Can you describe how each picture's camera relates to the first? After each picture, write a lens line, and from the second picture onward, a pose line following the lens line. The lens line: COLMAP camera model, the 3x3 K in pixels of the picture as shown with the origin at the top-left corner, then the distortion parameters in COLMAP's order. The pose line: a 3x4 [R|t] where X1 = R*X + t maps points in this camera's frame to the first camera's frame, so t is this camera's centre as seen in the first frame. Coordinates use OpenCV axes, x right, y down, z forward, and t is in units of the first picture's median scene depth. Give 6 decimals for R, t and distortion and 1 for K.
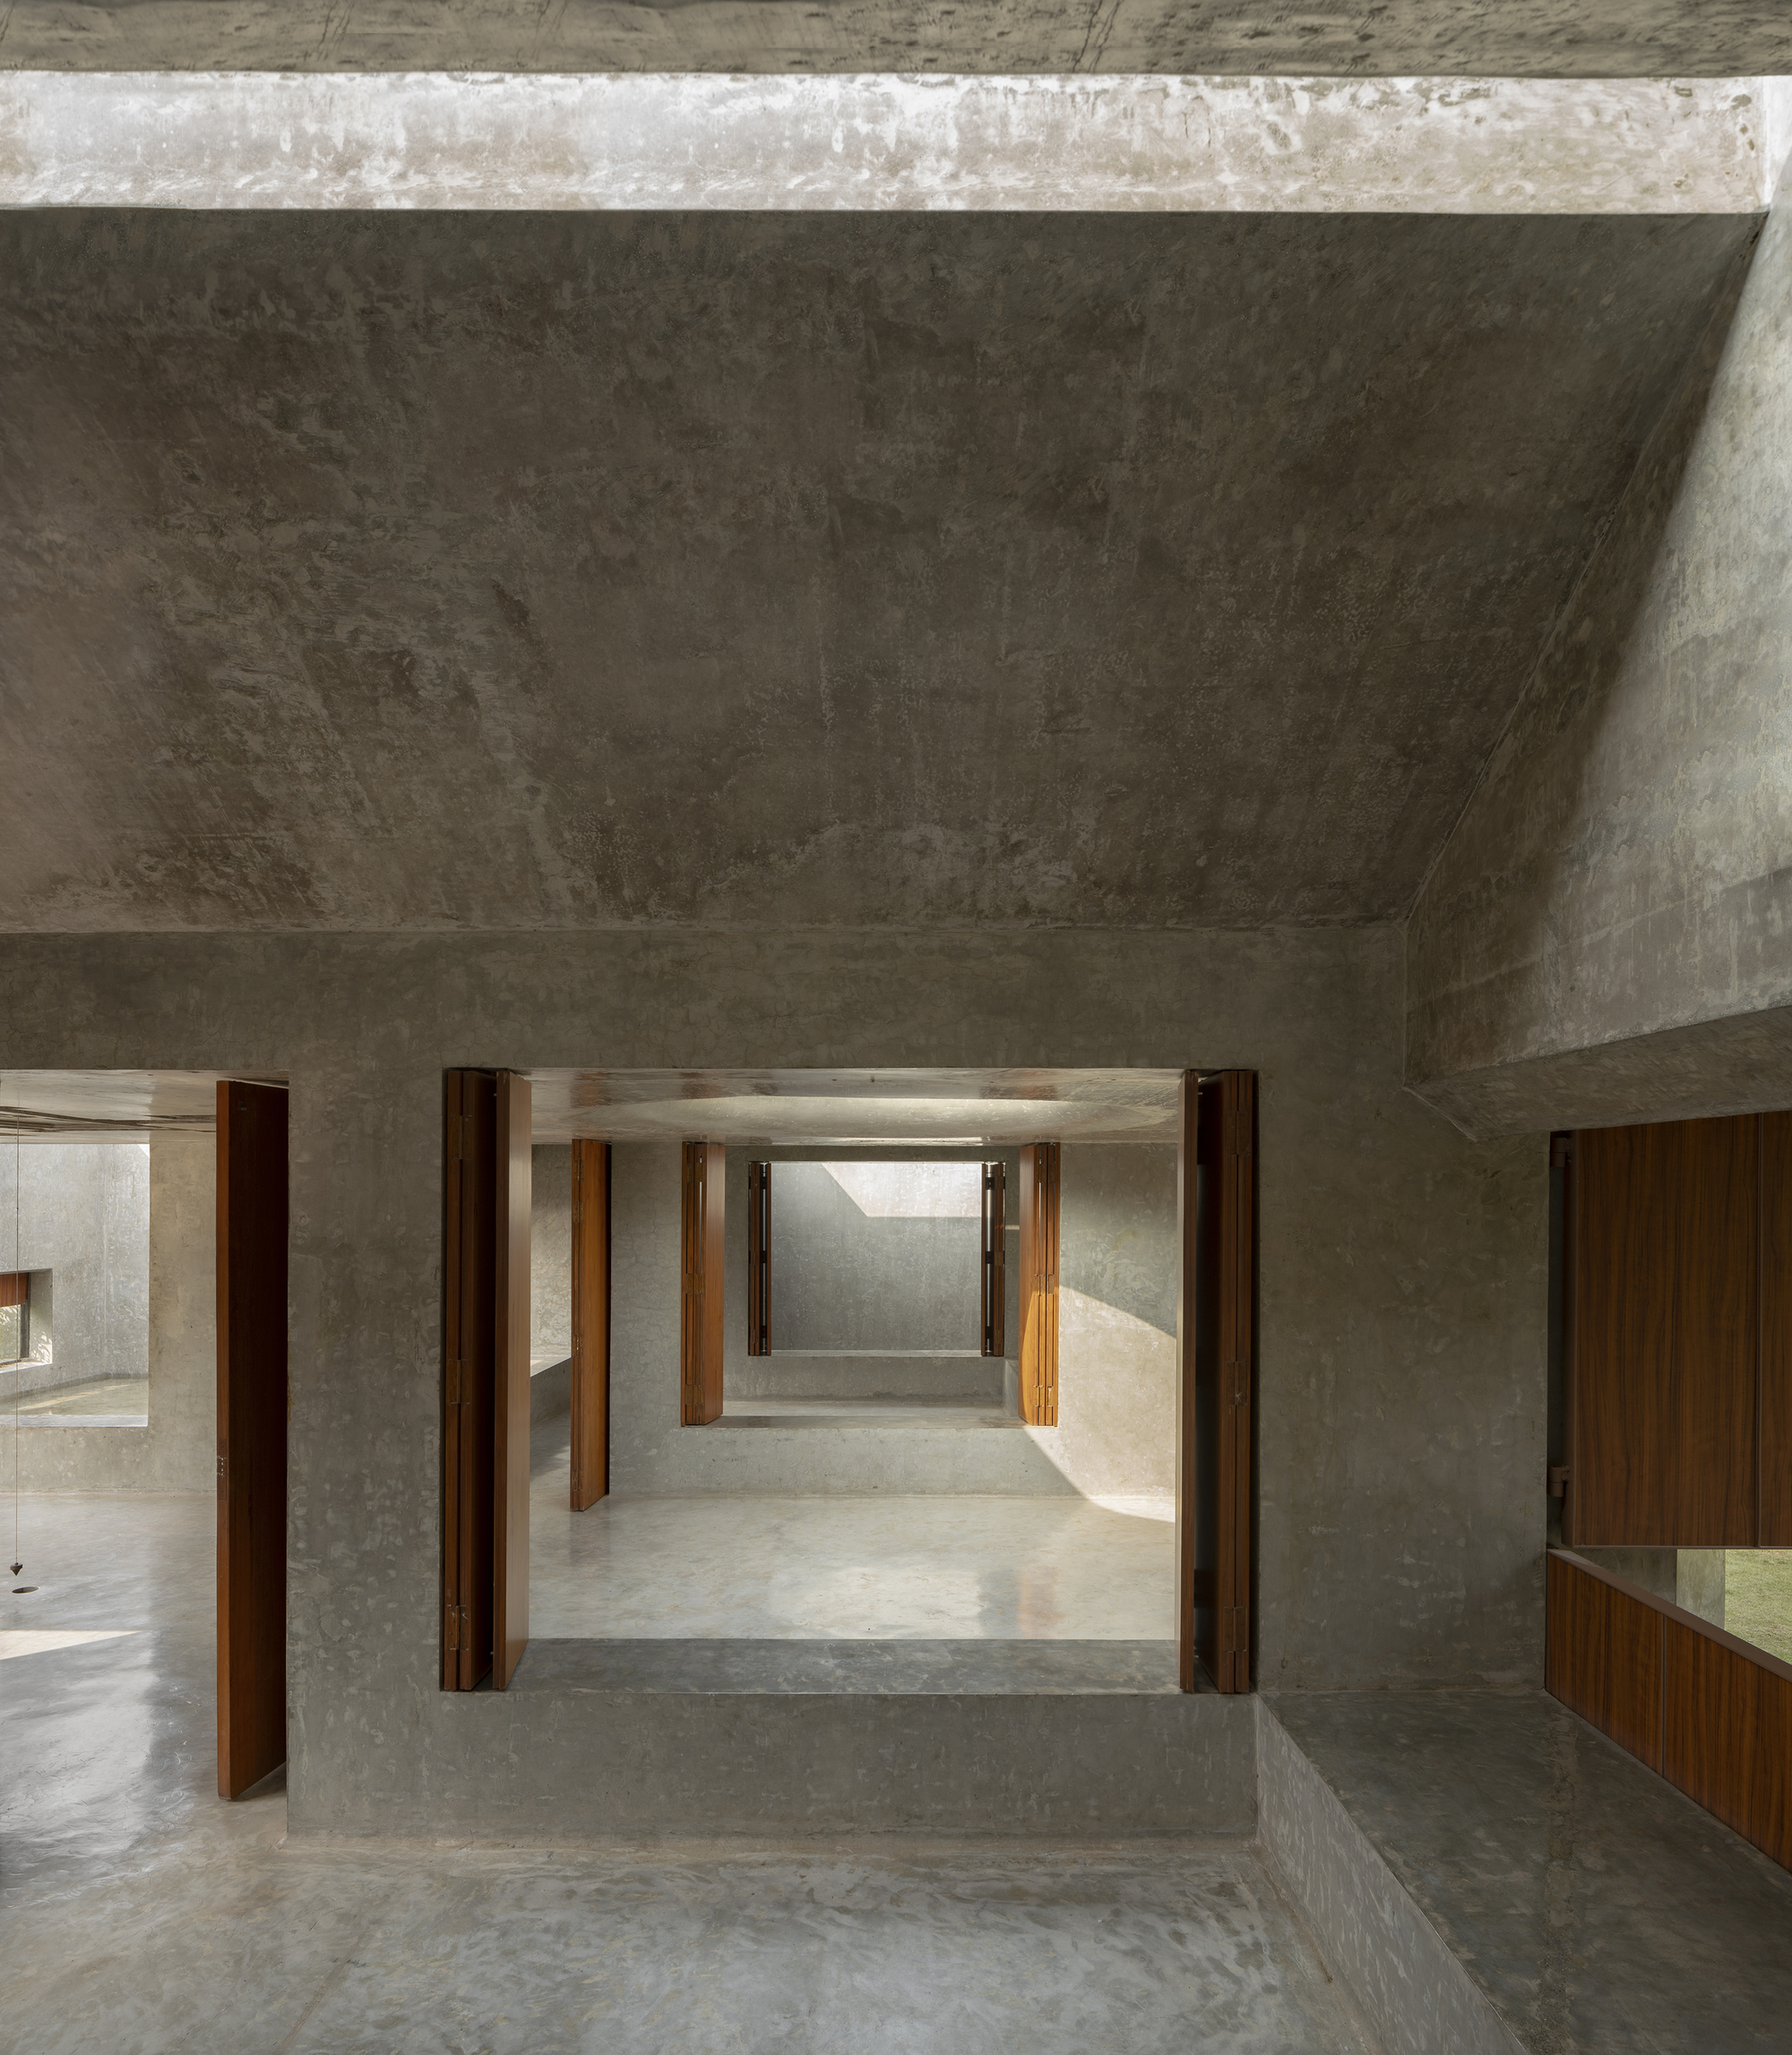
lens RADIAL K [[1197.4, 0, 882.7], [0, 1197.4, 1206.4], [0, 0, 1]] dist [0.002867, 0.002410]
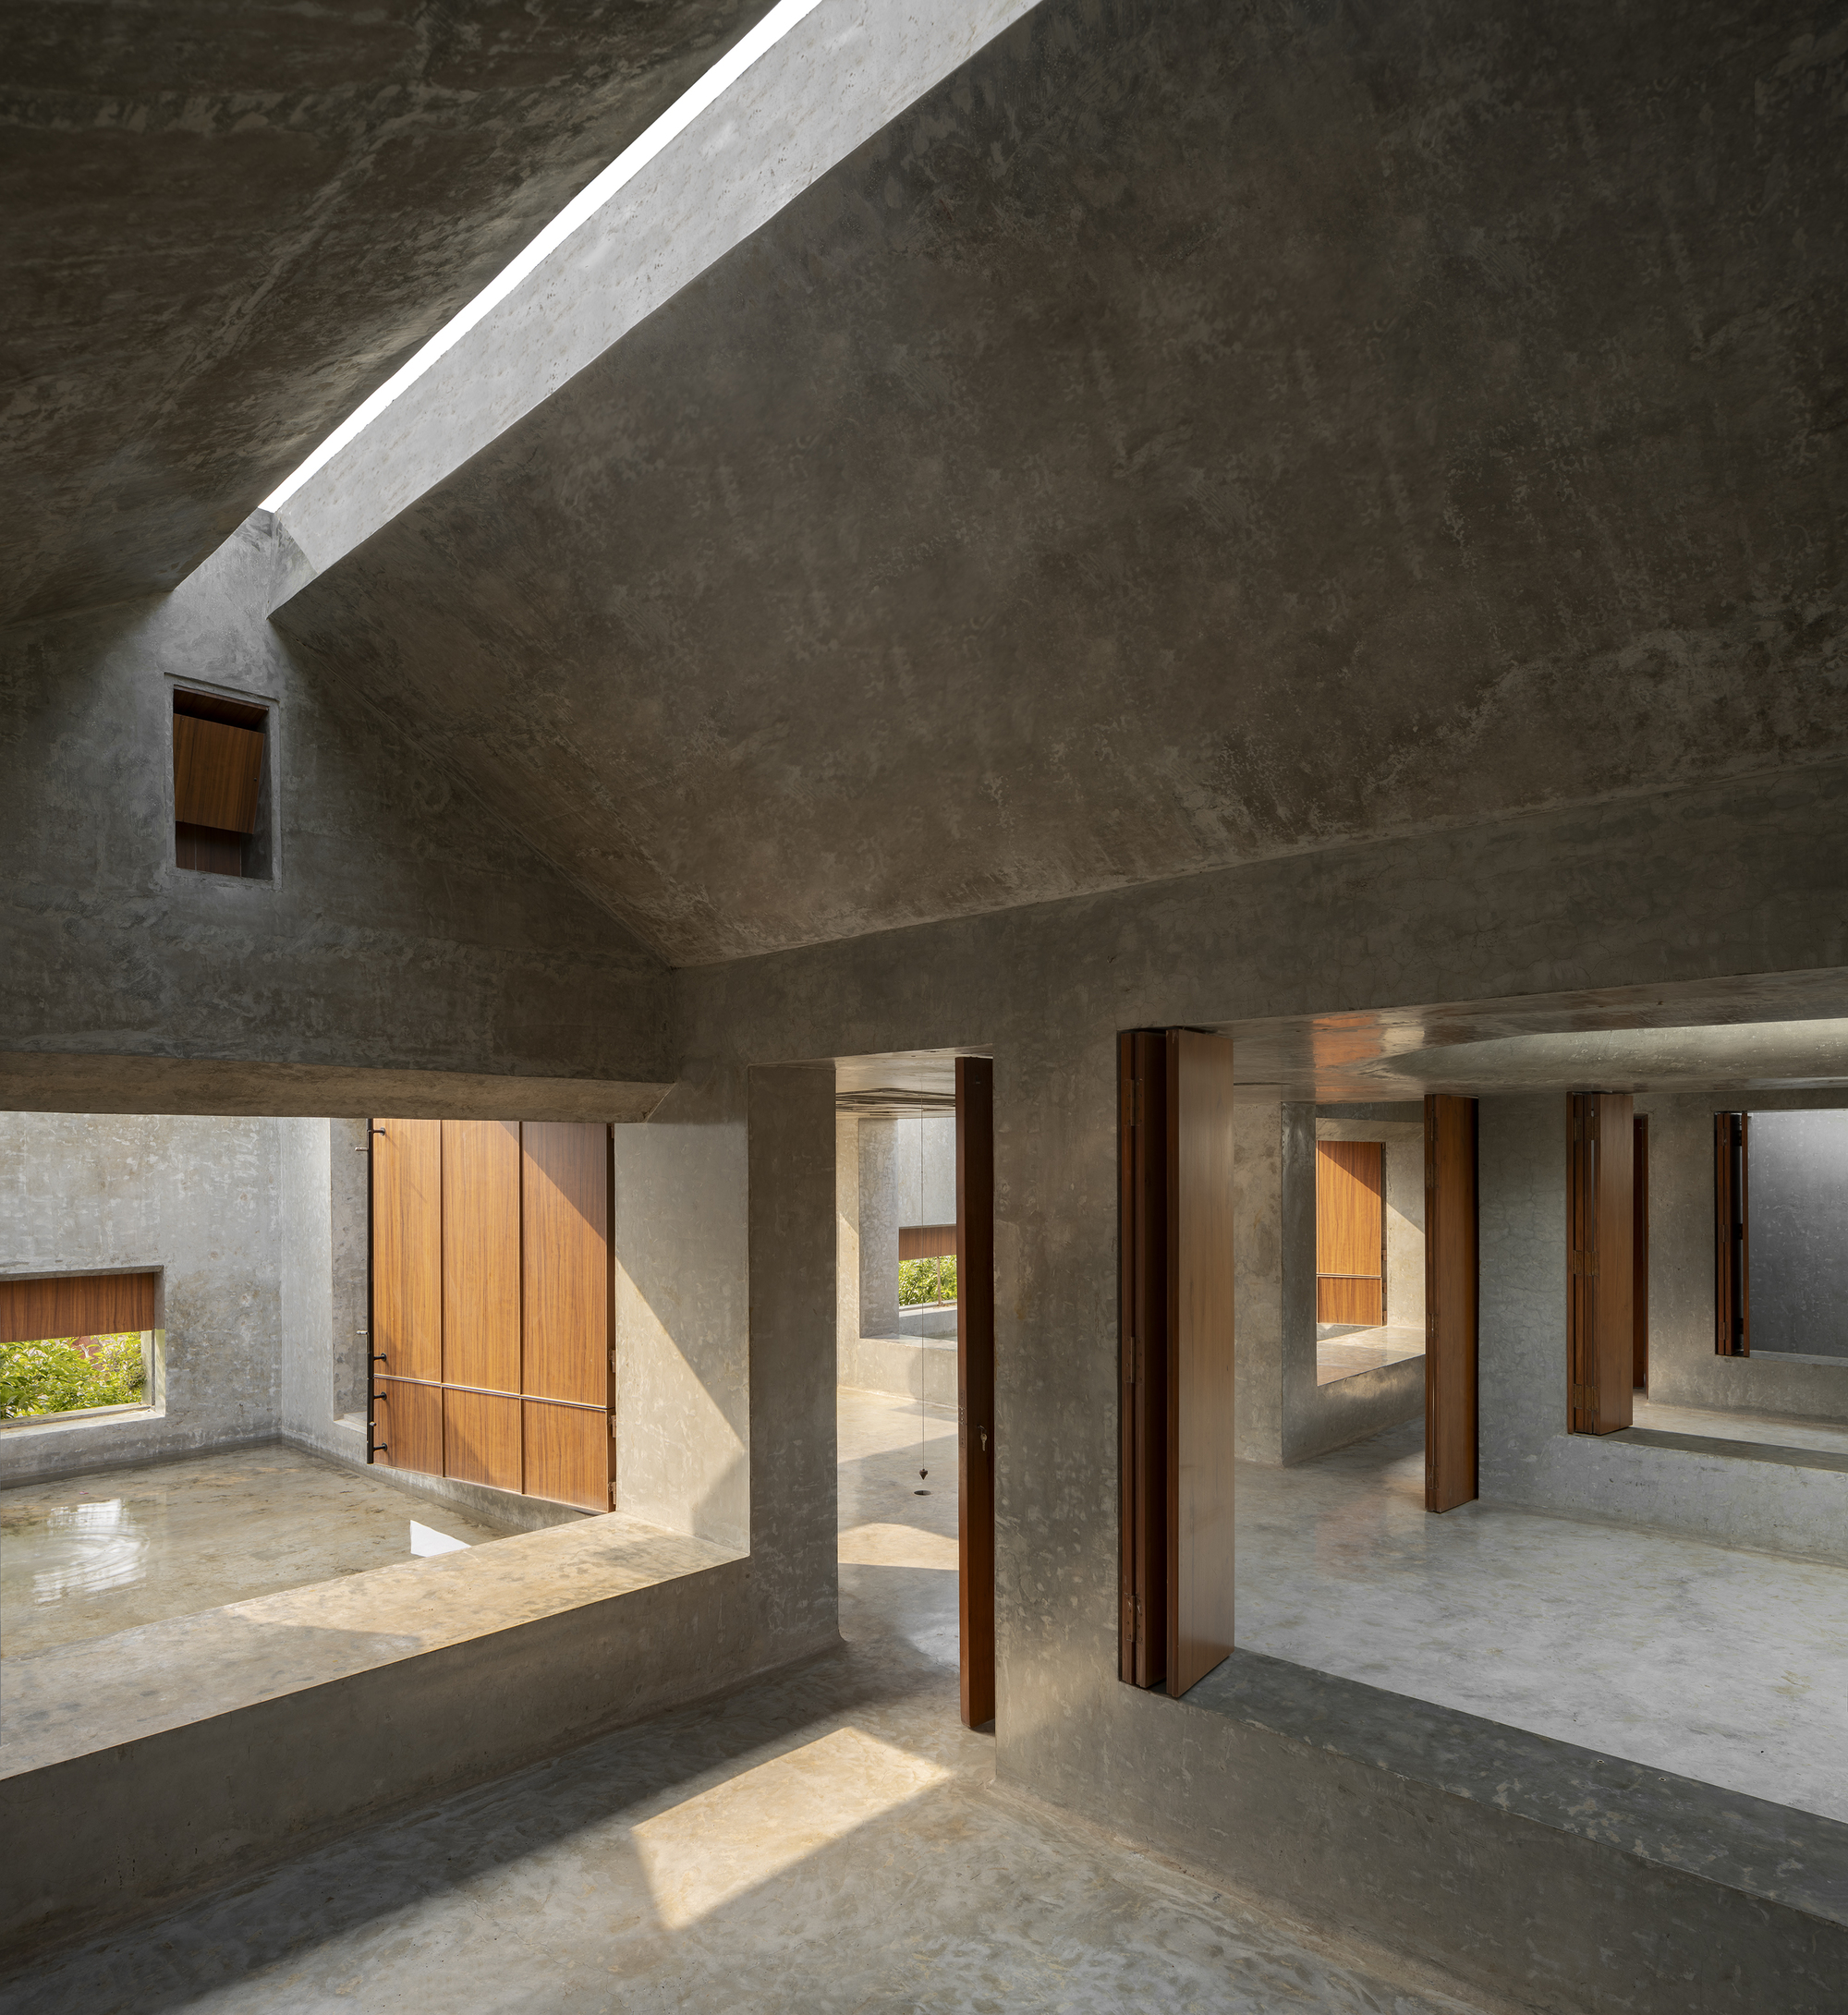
lens RADIAL K [[1226.3, 0, 939.7], [0, 1226.3, 1160.2], [0, 0, 1]] dist [-0.006158, 0.006043]
pose [[0.747338, -0.003513, -0.664435, 0.176912], [0.000718, 0.999990, -0.004481, -0.007764], [0.664444, 0.002872, 0.747333, 0.171049]]
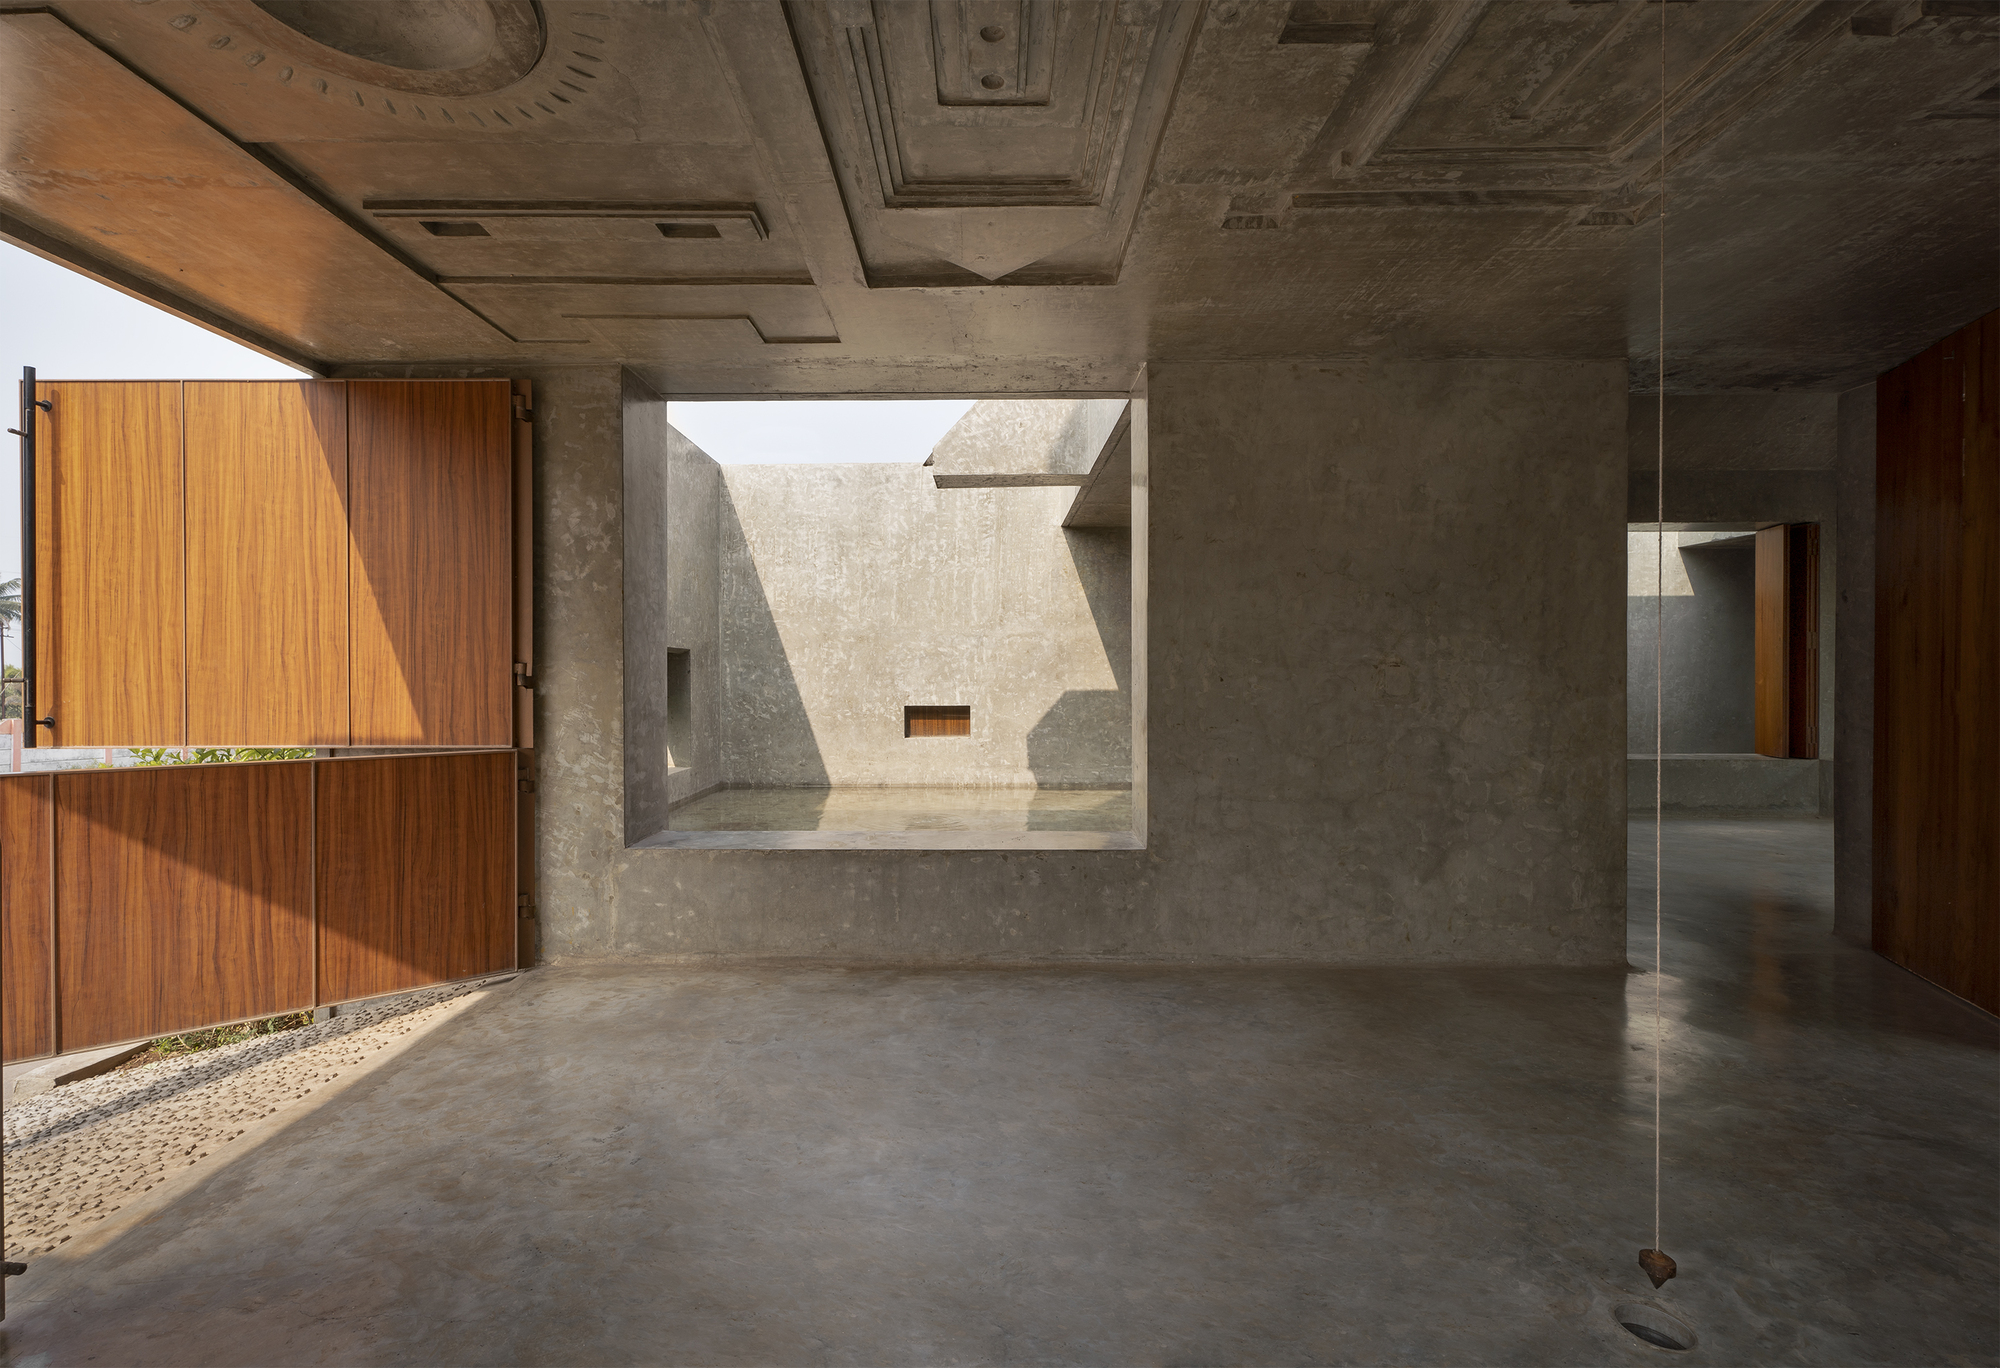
lens RADIAL K [[938.1, 0, 995.1], [0, 938.1, 675.5], [0, 0, 1]] dist [0.002157, 0.000380]
pose [[0.999910, -0.005184, -0.012350, -1.654442], [0.005240, 0.999976, 0.004544, 0.231883], [0.012326, -0.004608, 0.999913, 1.307905]]
